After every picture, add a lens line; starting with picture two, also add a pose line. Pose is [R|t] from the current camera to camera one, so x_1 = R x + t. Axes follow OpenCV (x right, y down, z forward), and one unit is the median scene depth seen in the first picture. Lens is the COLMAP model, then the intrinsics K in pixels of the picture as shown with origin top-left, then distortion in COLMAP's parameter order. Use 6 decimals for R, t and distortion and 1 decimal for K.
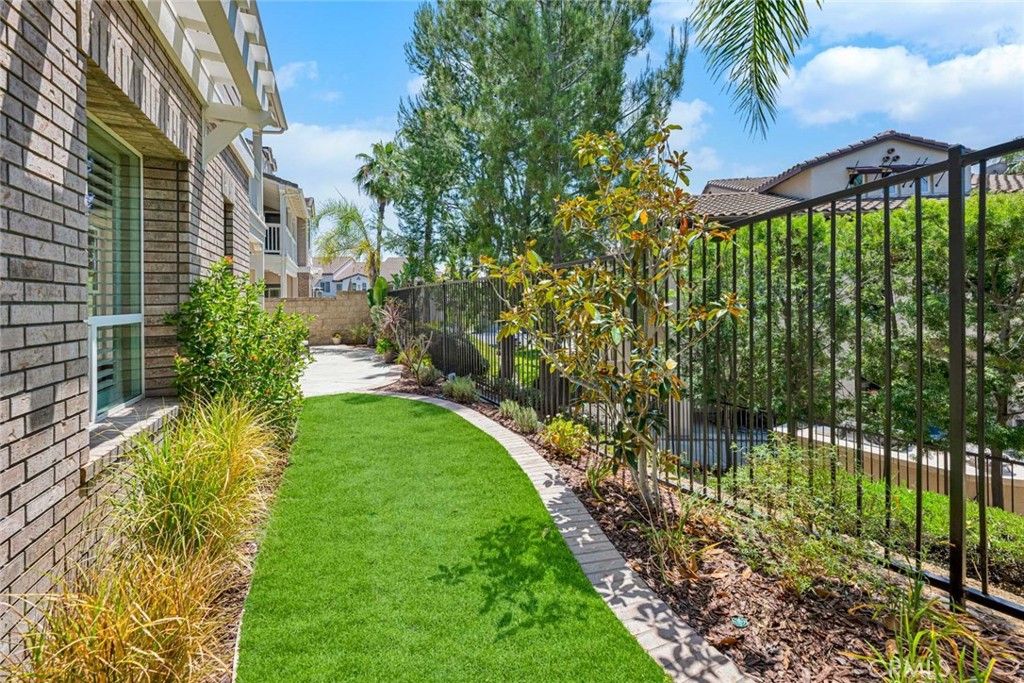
lens RADIAL K [[428.6, 0, 513.7], [0, 428.6, 299.0], [0, 0, 1]] dist [-0.001367, -0.000120]
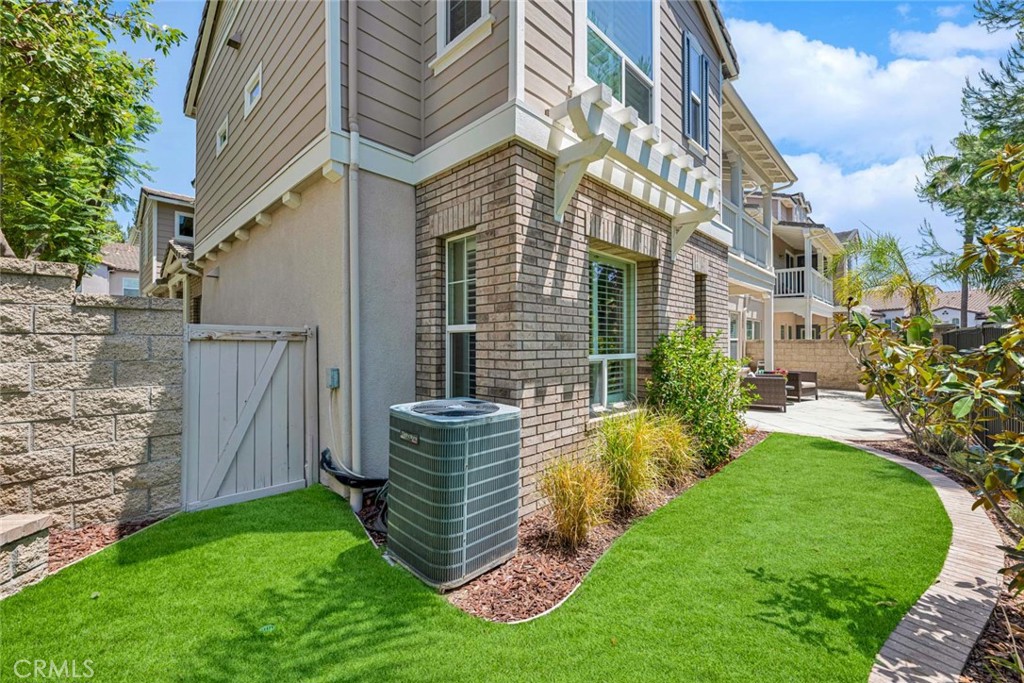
lens RADIAL K [[408.7, 0, 509.9], [0, 408.7, 341.5], [0, 0, 1]] dist [-0.001554, -0.000580]
pose [[0.373952, 0.018821, -0.927257, 0.513281], [-0.008414, 0.999822, 0.016900, -0.040234], [0.927410, 0.001482, 0.374044, -0.098520]]
